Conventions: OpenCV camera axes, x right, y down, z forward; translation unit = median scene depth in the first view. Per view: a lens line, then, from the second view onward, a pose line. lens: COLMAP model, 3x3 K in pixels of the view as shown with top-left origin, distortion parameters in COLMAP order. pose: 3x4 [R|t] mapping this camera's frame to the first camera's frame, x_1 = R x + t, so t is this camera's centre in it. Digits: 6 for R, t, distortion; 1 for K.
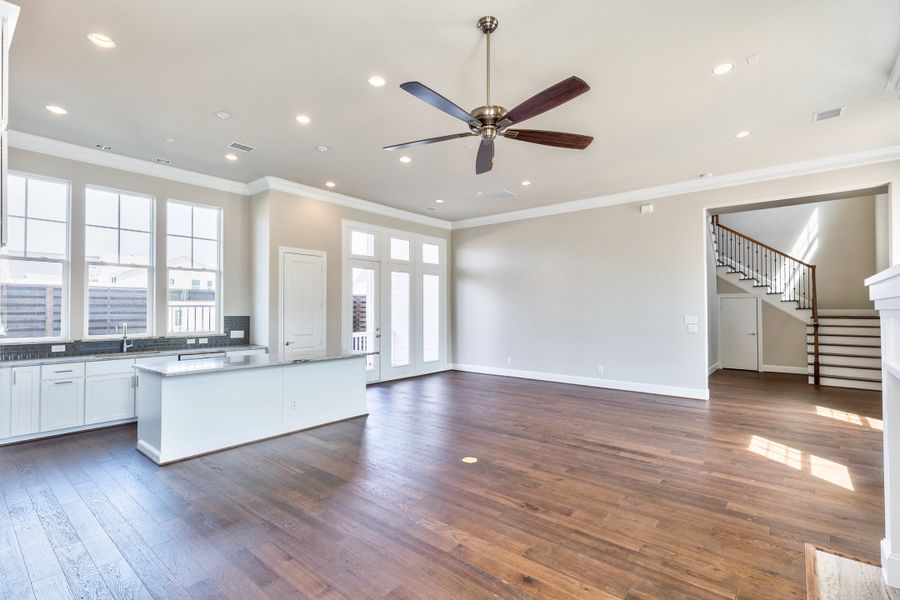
lens RADIAL K [[422.9, 0, 423.8], [0, 422.9, 302.6], [0, 0, 1]] dist [0.003377, 0.000245]
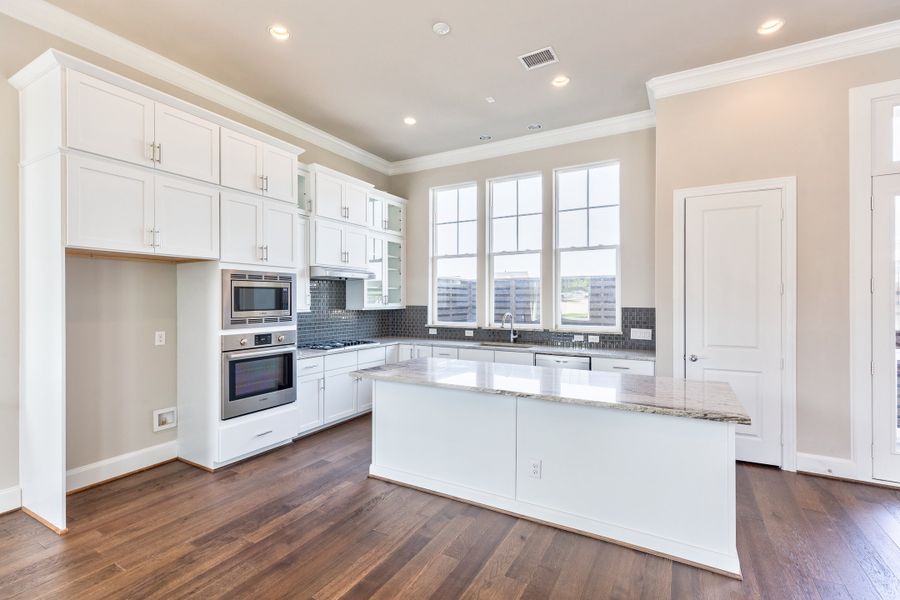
lens RADIAL K [[404.4, 0, 464.1], [0, 404.4, 299.6], [0, 0, 1]] dist [0.003570, 0.000109]
pose [[0.227672, 0.002123, -0.973736, 0.153974], [0.016790, 0.999840, 0.006106, 0.010681], [0.973593, -0.017739, 0.227600, 0.643291]]
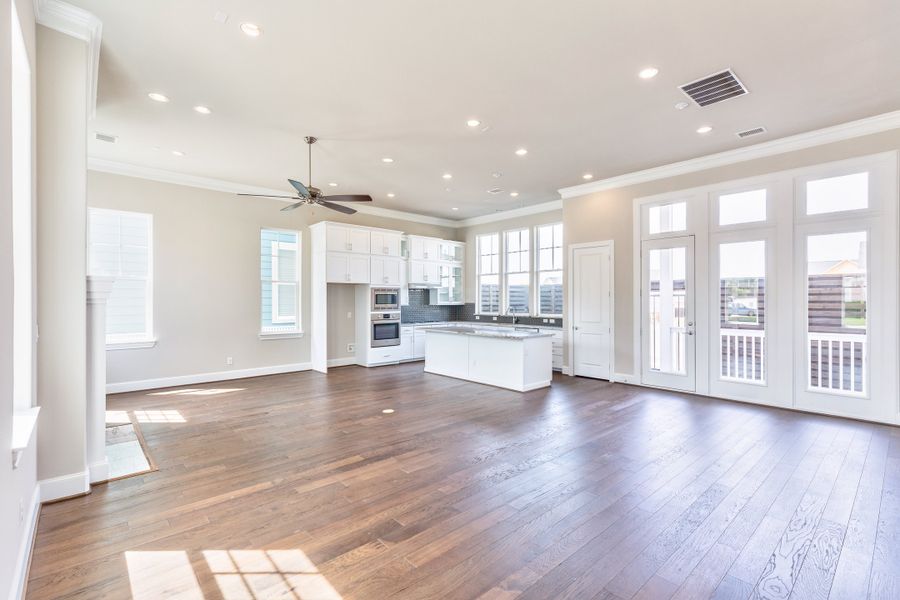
lens RADIAL K [[404.4, 0, 464.1], [0, 404.4, 299.6], [0, 0, 1]] dist [0.003570, 0.000109]
pose [[-0.089017, 0.001446, -0.996029, 0.888978], [0.018910, 0.999821, -0.000238, 0.015364], [0.995851, -0.018856, -0.089028, 0.886718]]
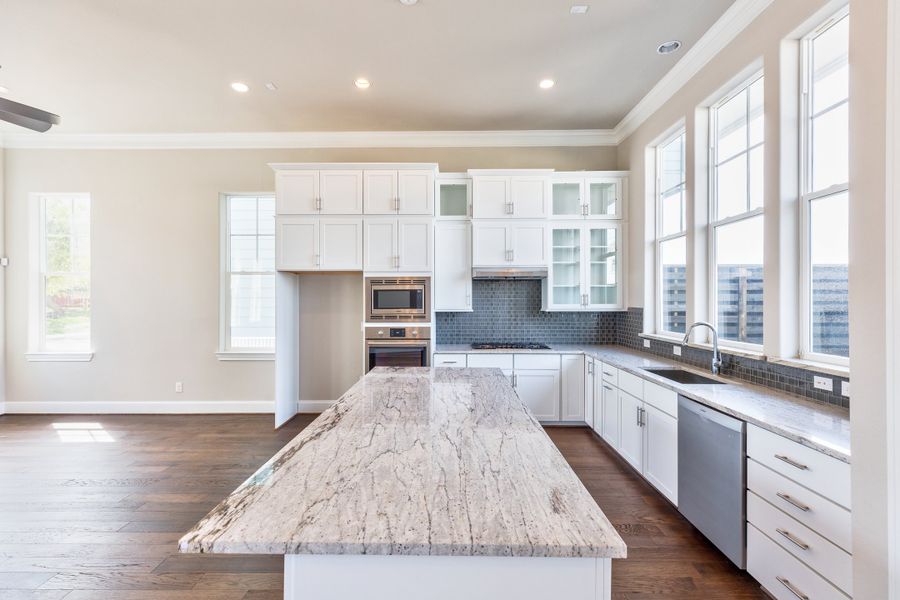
lens RADIAL K [[415.4, 0, 445.2], [0, 415.4, 298.2], [0, 0, 1]] dist [0.000403, -0.000008]
pose [[-0.753793, 0.001147, -0.657111, -0.070434], [0.014733, 0.999777, -0.015156, 0.018873], [0.656946, -0.021106, -0.753642, 1.106488]]
